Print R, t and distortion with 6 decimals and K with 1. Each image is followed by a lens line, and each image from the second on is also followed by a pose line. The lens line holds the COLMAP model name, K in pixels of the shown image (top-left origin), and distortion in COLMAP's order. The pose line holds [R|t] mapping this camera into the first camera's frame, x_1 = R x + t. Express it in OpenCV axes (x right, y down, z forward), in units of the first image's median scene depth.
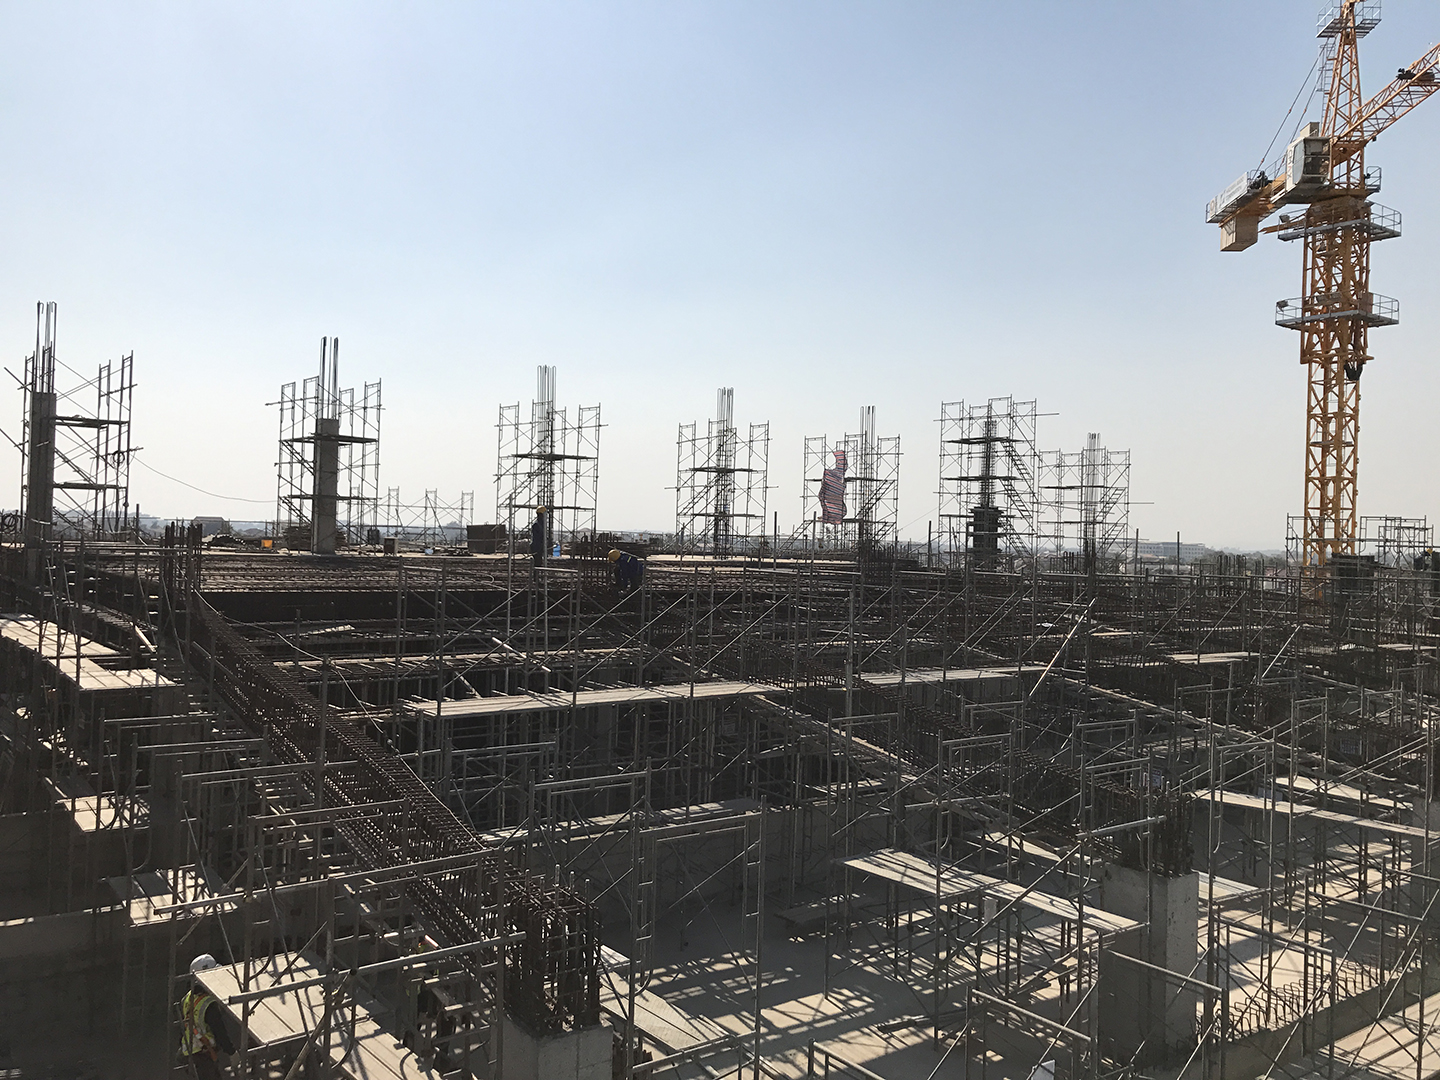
lens RADIAL K [[1174.4, 0, 725.4], [0, 1174.4, 545.6], [0, 0, 1]] dist [-0.039682, -0.009784]
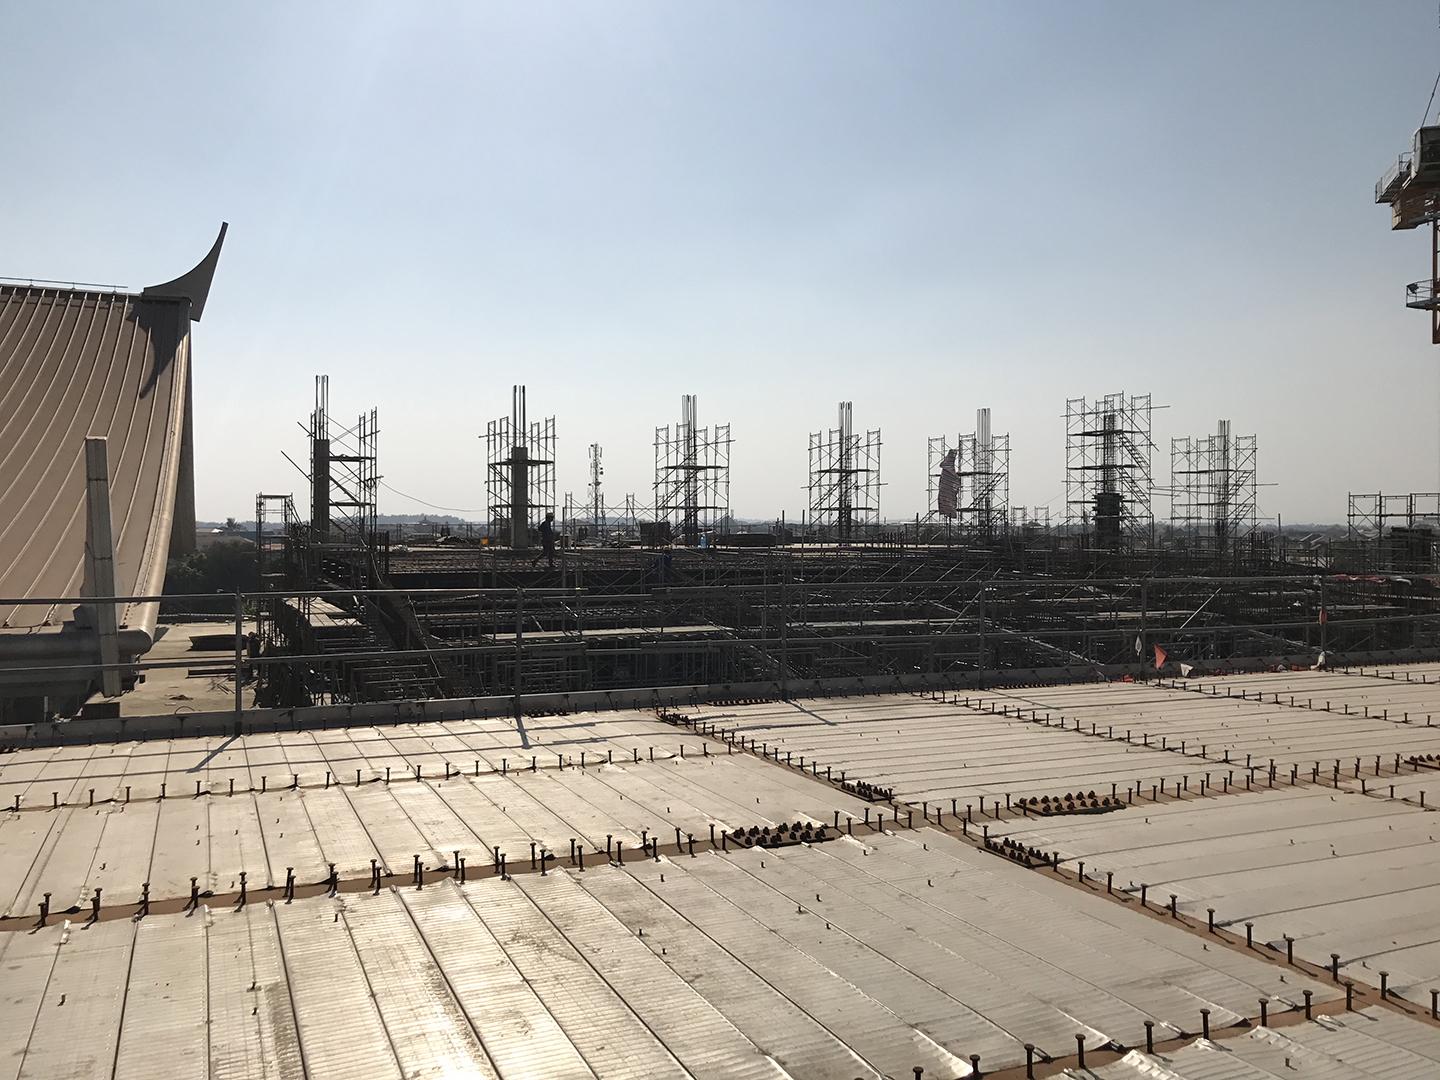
lens RADIAL K [[1174.4, 0, 719.3], [0, 1174.4, 535.5], [0, 0, 1]] dist [-0.039682, -0.009784]
pose [[0.969851, -0.024105, -0.242504, 0.180688], [0.024245, 0.999703, -0.002409, 0.001241], [0.242490, -0.003543, 0.970147, -0.216858]]
